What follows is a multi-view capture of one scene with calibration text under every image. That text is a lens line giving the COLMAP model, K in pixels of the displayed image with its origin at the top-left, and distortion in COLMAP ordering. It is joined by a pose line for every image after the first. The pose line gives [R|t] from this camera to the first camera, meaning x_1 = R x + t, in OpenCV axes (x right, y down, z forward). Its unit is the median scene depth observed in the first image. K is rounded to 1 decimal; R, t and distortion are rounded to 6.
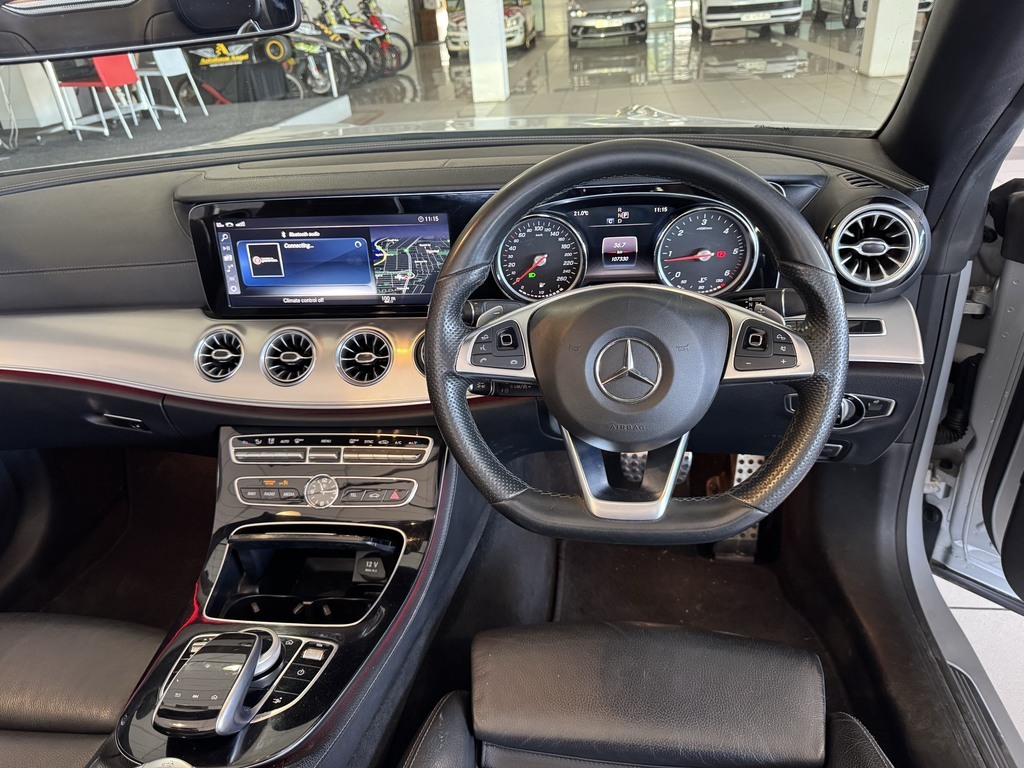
lens RADIAL K [[724.7, 0, 513.4], [0, 724.7, 381.8], [0, 0, 1]] dist [0.037480, -0.052937]
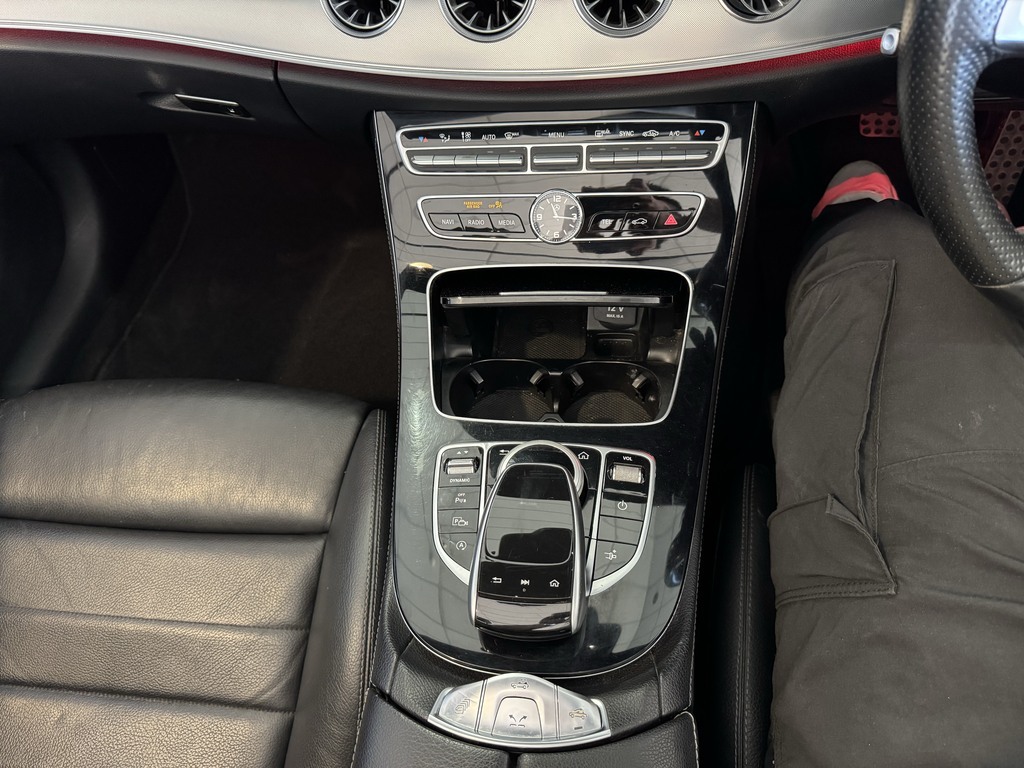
lens RADIAL K [[724.7, 0, 512.9], [0, 724.7, 385.4], [0, 0, 1]] dist [0.037480, -0.052937]
pose [[0.998962, -0.045459, -0.002958, -0.291633], [0.040686, 0.861117, 0.506776, -0.050798], [-0.020490, -0.506370, 0.862073, 0.331792]]
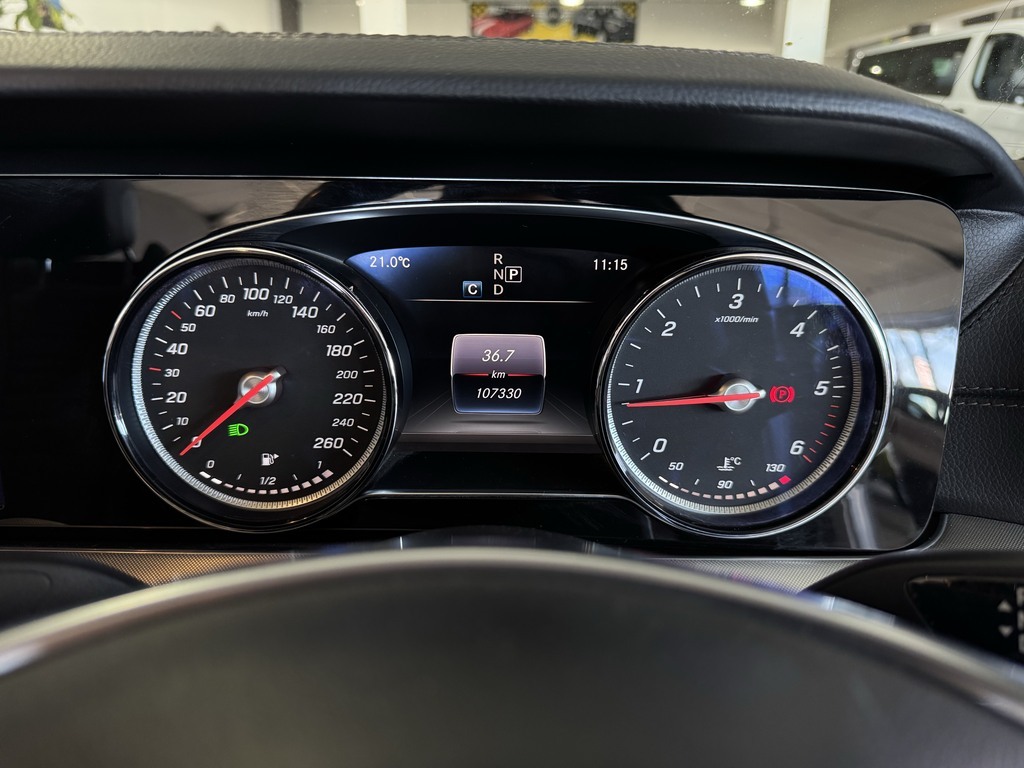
lens RADIAL K [[724.7, 0, 517.2], [0, 724.7, 390.3], [0, 0, 1]] dist [0.037480, -0.052937]
pose [[0.990225, 0.037383, 0.134374, 0.103165], [-0.015837, 0.987317, -0.157967, -0.109649], [-0.138576, 0.154295, 0.978259, 0.624214]]
